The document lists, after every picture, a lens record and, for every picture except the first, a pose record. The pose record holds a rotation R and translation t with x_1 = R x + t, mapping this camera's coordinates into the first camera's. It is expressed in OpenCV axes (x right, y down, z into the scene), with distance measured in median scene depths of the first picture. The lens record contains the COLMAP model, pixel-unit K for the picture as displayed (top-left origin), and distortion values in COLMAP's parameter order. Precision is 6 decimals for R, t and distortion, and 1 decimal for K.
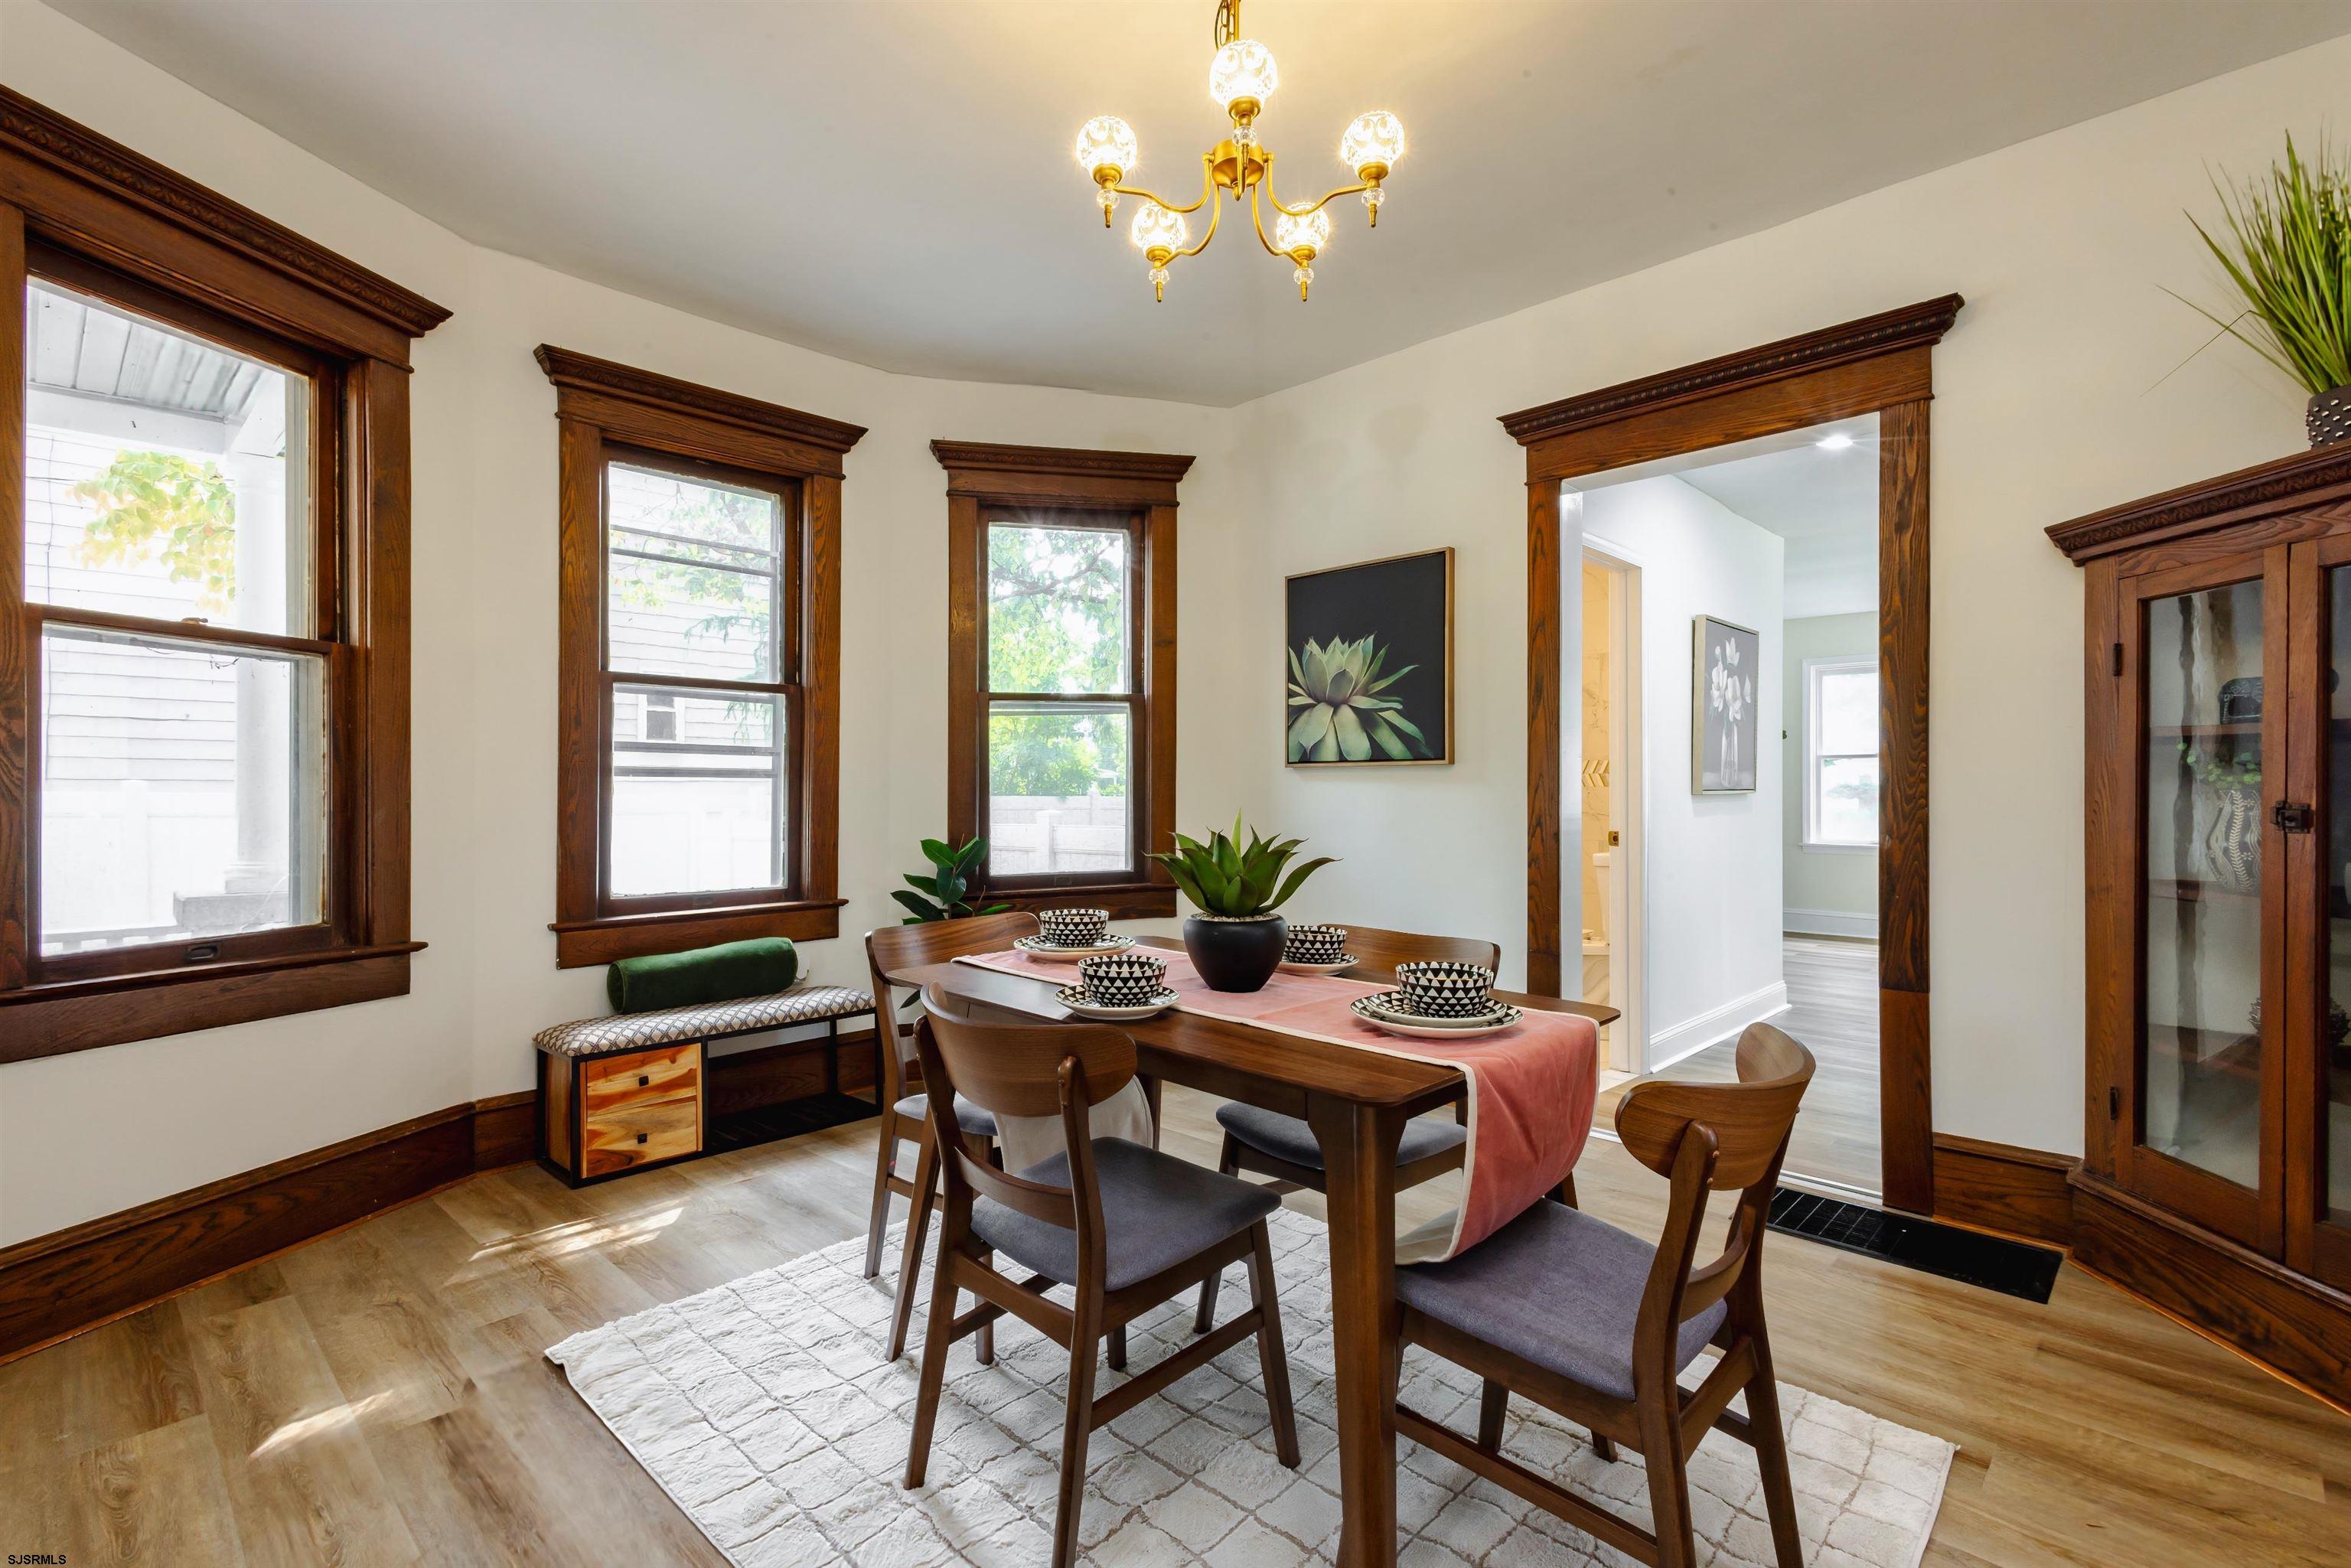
lens RADIAL K [[1110.3, 0, 1273.2], [0, 1110.3, 790.7], [0, 0, 1]] dist [0.000624, -0.000863]
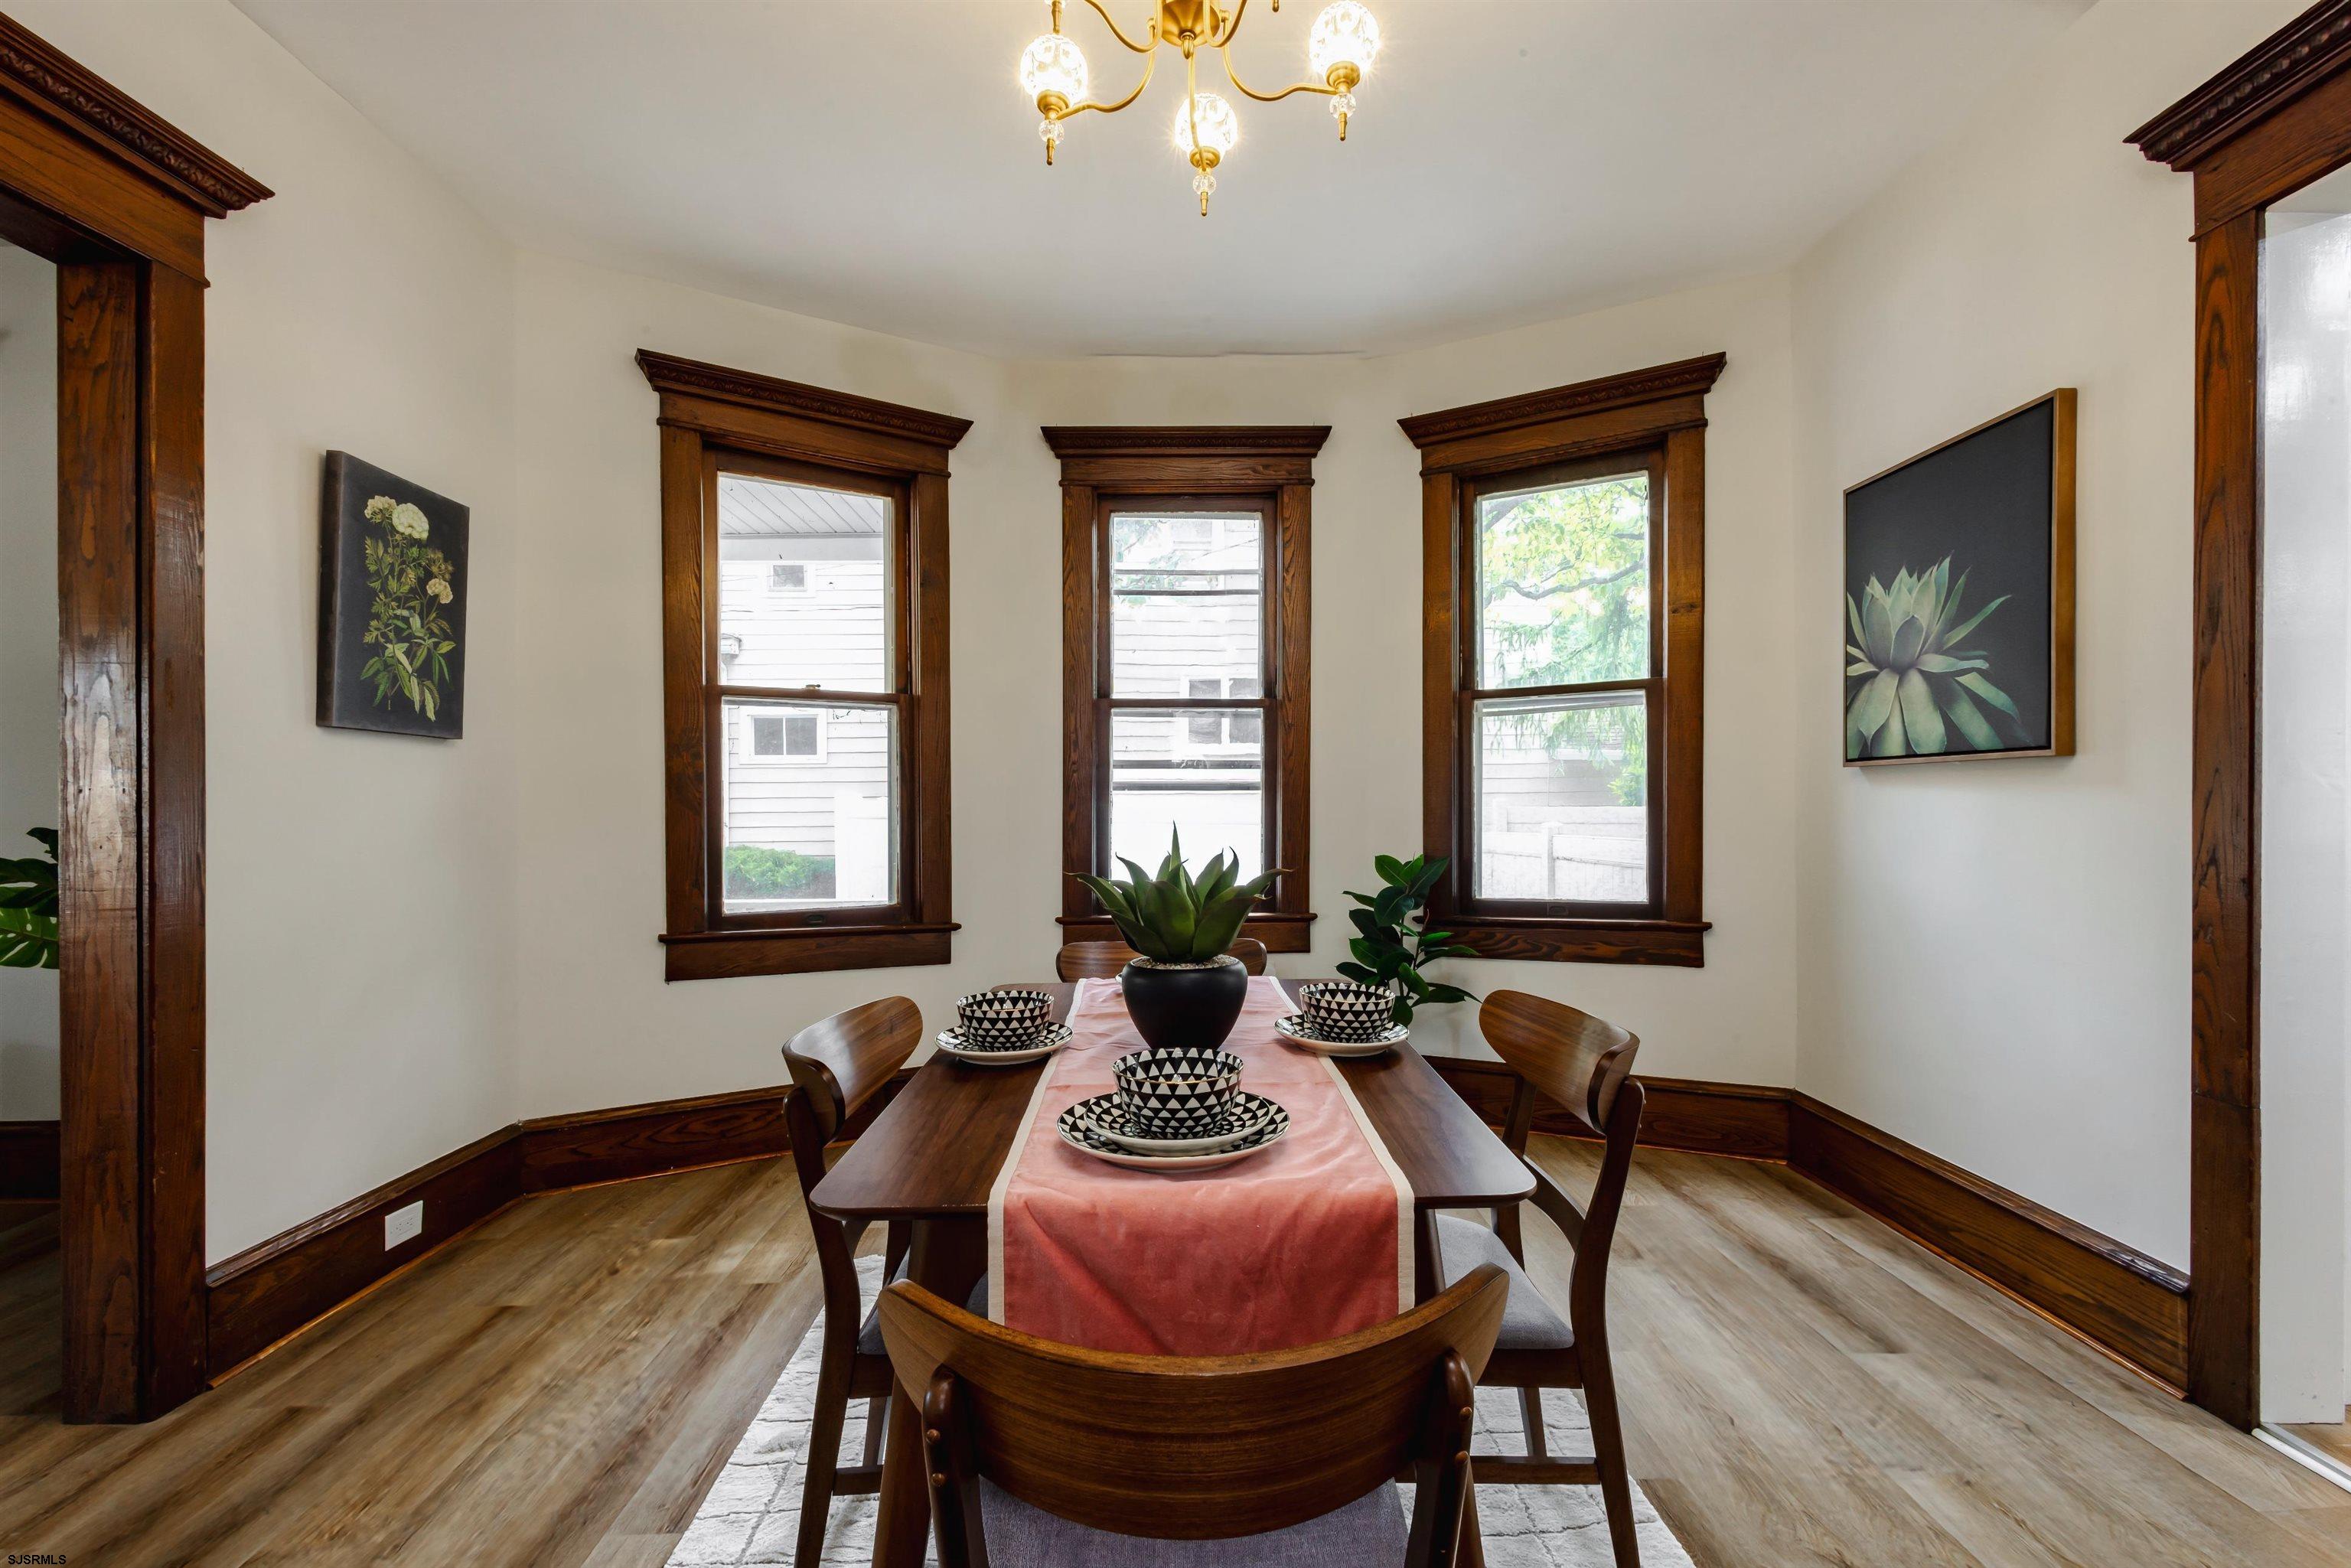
lens RADIAL K [[1166.0, 0, 1174.0], [0, 1166.0, 812.0], [0, 0, 1]] dist [-0.000947, -0.000064]
pose [[0.668681, 0.002368, -0.743546, 0.299954], [0.003925, 0.999970, 0.006715, 0.000281], [0.743539, -0.007409, 0.668652, 0.226083]]
